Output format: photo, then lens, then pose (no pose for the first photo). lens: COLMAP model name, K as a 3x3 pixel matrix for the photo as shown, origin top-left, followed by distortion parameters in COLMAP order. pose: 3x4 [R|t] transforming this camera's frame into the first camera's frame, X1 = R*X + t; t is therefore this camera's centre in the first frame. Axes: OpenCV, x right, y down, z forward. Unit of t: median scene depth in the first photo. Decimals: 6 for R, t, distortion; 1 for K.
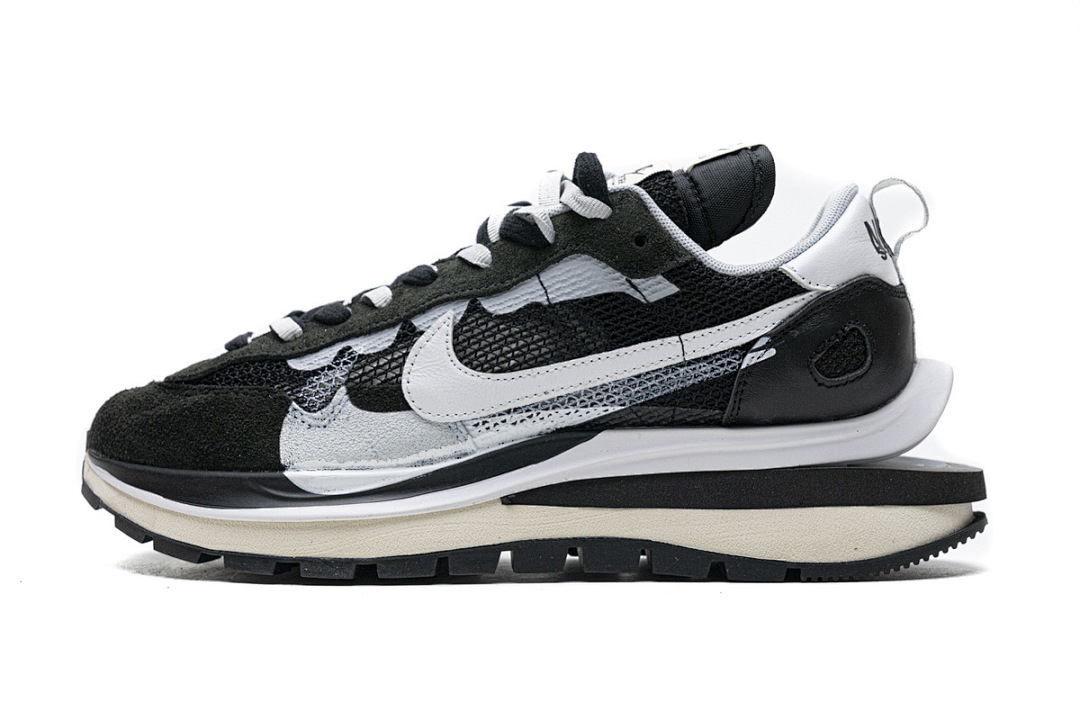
lens RADIAL K [[2091.3, 0, 537.5], [0, 2091.3, 364.2], [0, 0, 1]] dist [0.008579, 0.000000]
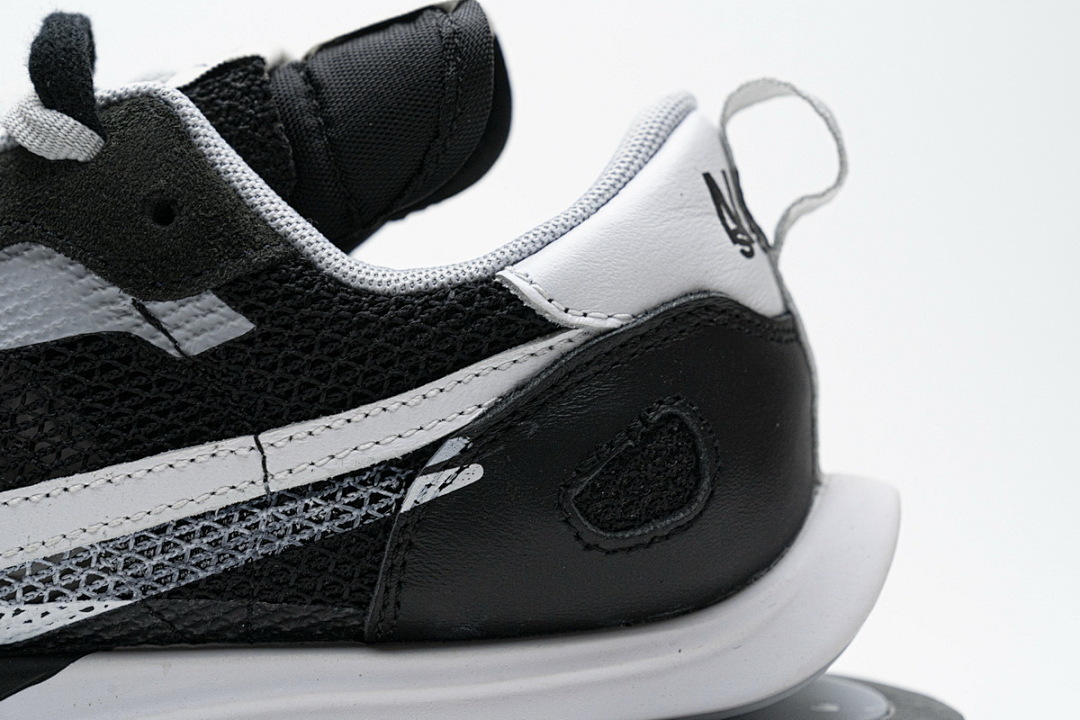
lens RADIAL K [[2091.3, 0, 546.0], [0, 2091.3, 355.6], [0, 0, 1]] dist [0.008579, 0.000000]
pose [[0.999855, -0.000656, 0.017044, 0.119149], [0.000843, 0.999940, -0.010923, -0.024951], [-0.017036, 0.010935, 0.999795, 0.571435]]
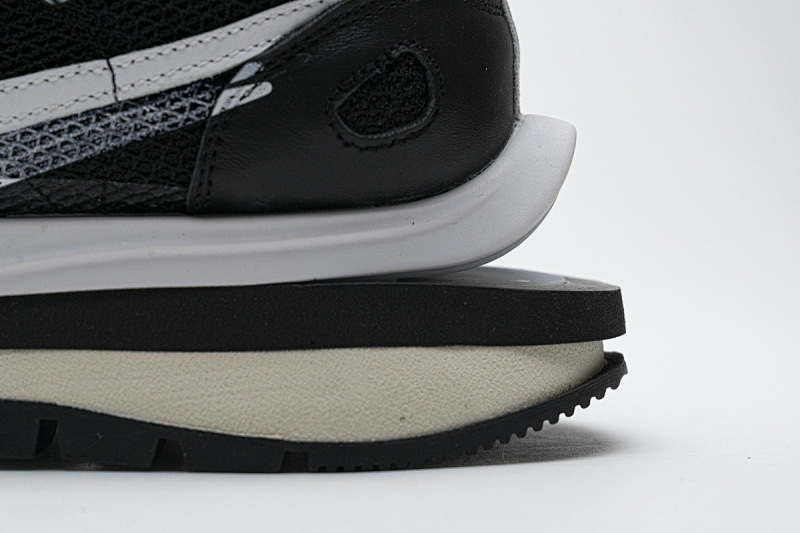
lens RADIAL K [[1549.1, 0, 402.5], [0, 1549.1, 268.7], [0, 0, 1]] dist [0.008579, 0.000000]
pose [[0.999247, 0.004530, 0.038530, 0.134024], [-0.005783, 0.999457, 0.032451, 0.030841], [-0.038362, -0.032649, 0.998730, 0.555037]]
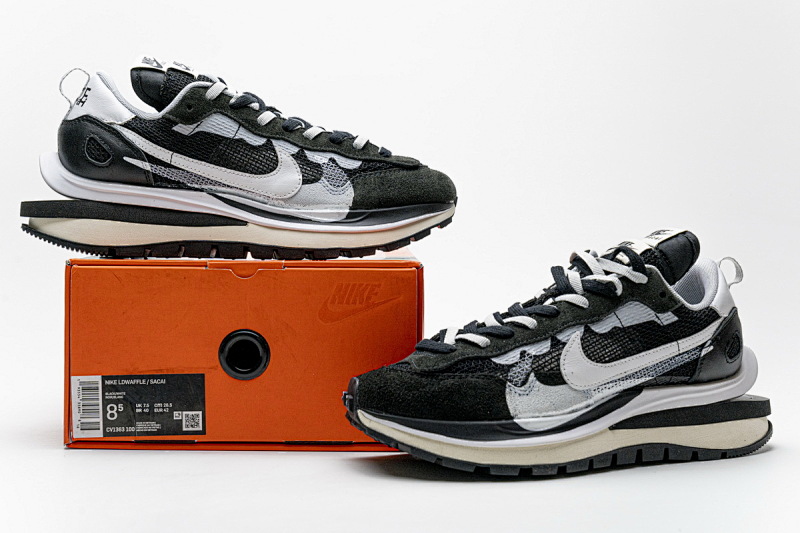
lens RADIAL K [[1483.7, 0, 397.9], [0, 1483.7, 268.0], [0, 0, 1]] dist [-0.064646, 0.000000]
pose [[0.875834, -0.006617, 0.482567, -0.853377], [0.001177, 0.999932, 0.011575, -0.100801], [-0.482611, -0.009570, 0.875783, -0.119003]]
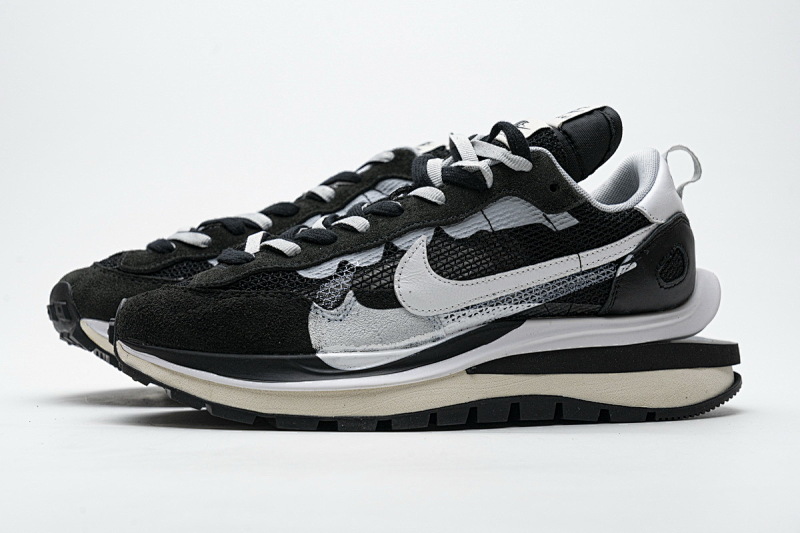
lens RADIAL K [[1549.1, 0, 403.6], [0, 1549.1, 260.7], [0, 0, 1]] dist [0.008579, 0.000000]
pose [[0.937511, -0.000190, 0.347956, -0.414768], [-0.000059, 1.000000, 0.000704, -0.009565], [-0.347956, -0.000681, 0.937511, 0.040824]]
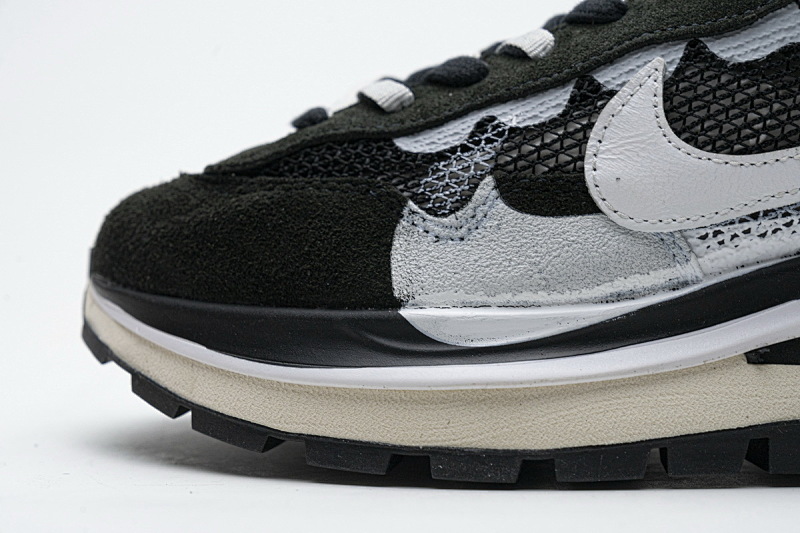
lens RADIAL K [[1549.1, 0, 395.6], [0, 1549.1, 266.8], [0, 0, 1]] dist [0.008579, 0.000000]
pose [[0.999825, 0.004624, -0.018109, -0.113444], [-0.004106, 0.999583, 0.028585, 0.024956], [0.018234, -0.028506, 0.999427, 0.529941]]
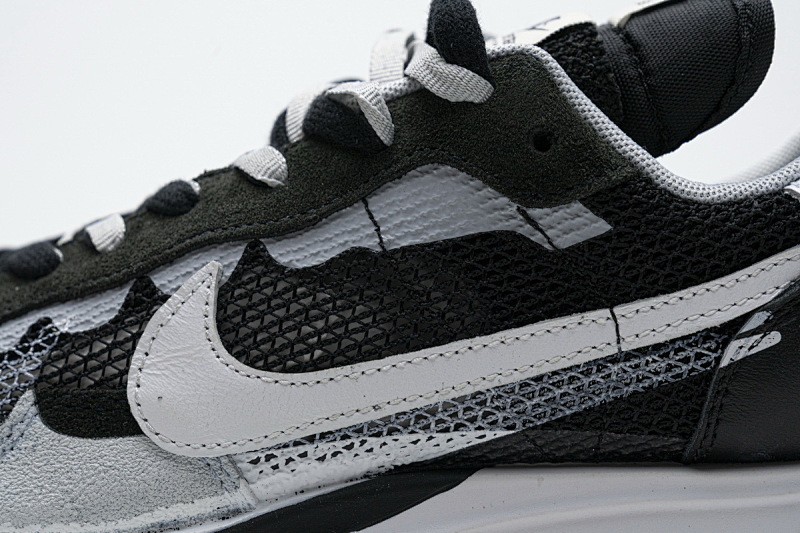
lens RADIAL K [[1549.1, 0, 387.4], [0, 1549.1, 253.4], [0, 0, 1]] dist [0.008579, 0.000000]
pose [[0.999681, 0.004232, -0.024900, 0.017350], [-0.003951, 0.999928, 0.011327, -0.032991], [0.024946, -0.011225, 0.999626, 0.575237]]
